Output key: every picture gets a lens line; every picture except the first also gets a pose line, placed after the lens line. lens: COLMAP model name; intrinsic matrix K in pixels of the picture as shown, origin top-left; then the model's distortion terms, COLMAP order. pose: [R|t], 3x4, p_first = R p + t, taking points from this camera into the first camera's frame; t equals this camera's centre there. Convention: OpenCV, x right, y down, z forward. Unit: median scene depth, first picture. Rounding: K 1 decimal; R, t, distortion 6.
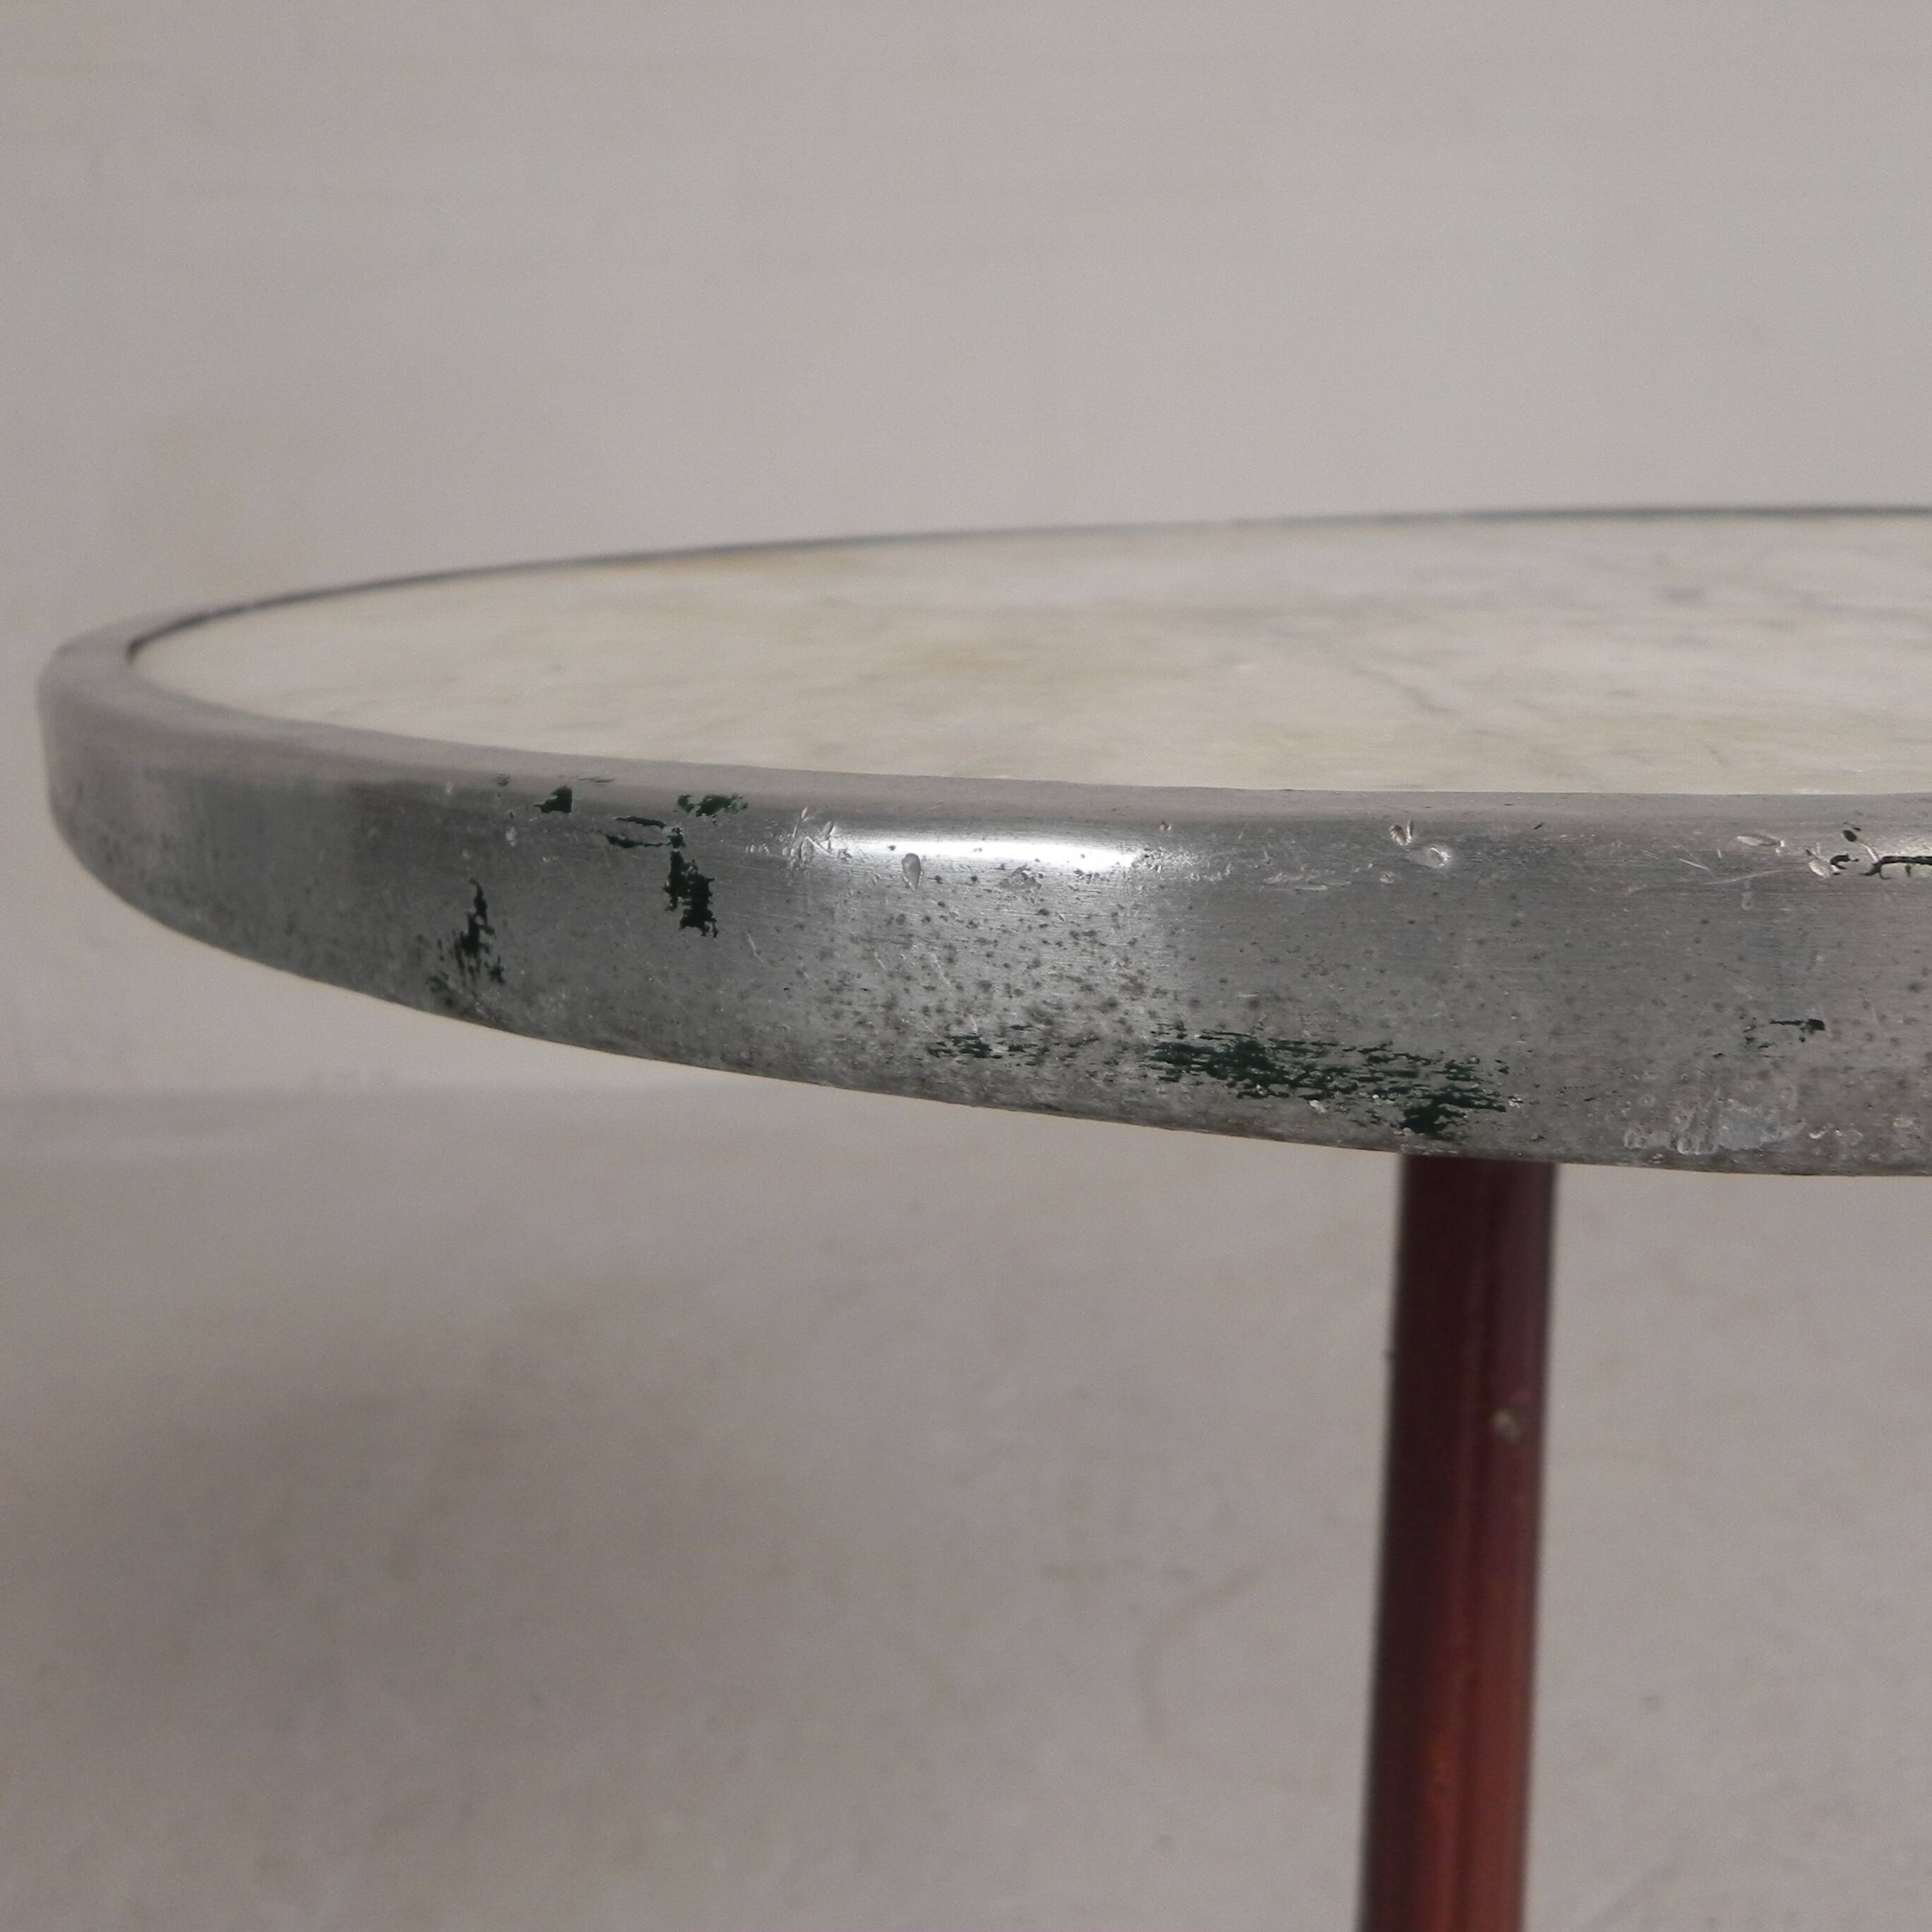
lens RADIAL K [[1945.1, 0, 972.0], [0, 1945.1, 957.9], [0, 0, 1]] dist [-0.040764, 0.000000]
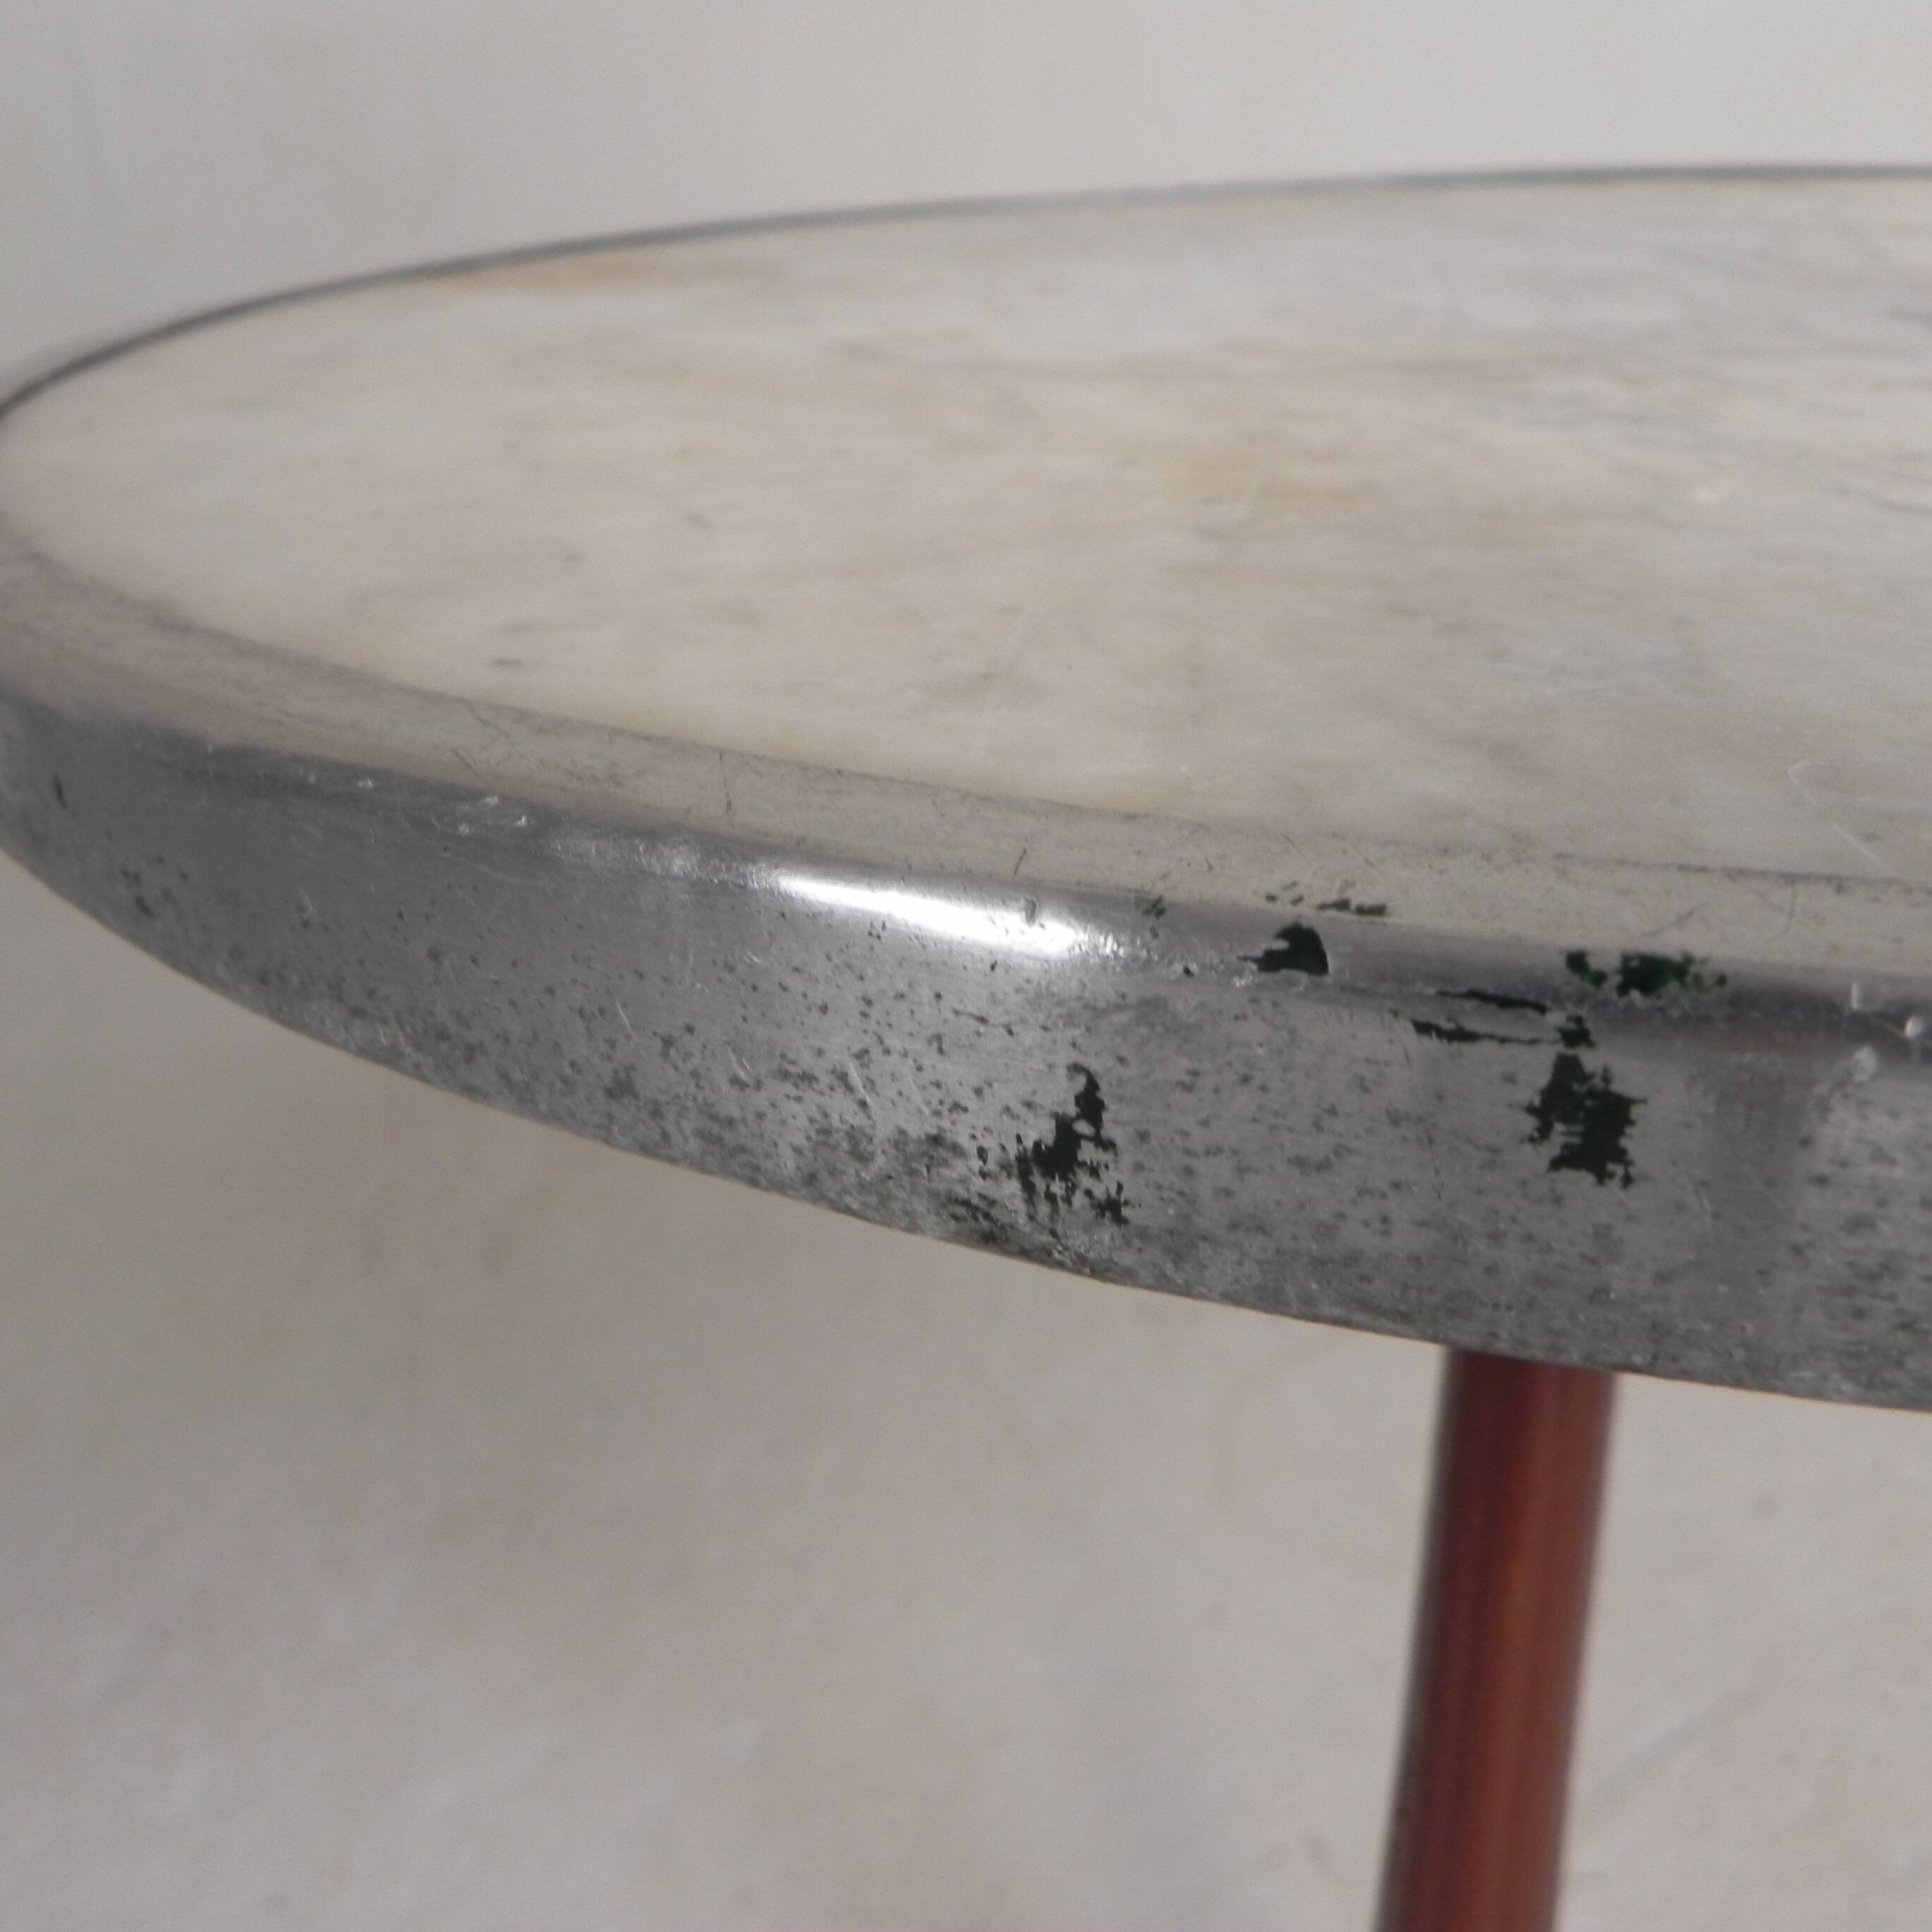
lens RADIAL K [[1945.1, 0, 963.3], [0, 1945.1, 970.5], [0, 0, 1]] dist [-0.040764, 0.000000]
pose [[0.983599, -0.084837, 0.159174, -0.410185], [0.055025, 0.981549, 0.183125, -0.189880], [-0.171773, -0.171363, 0.970118, 0.480399]]
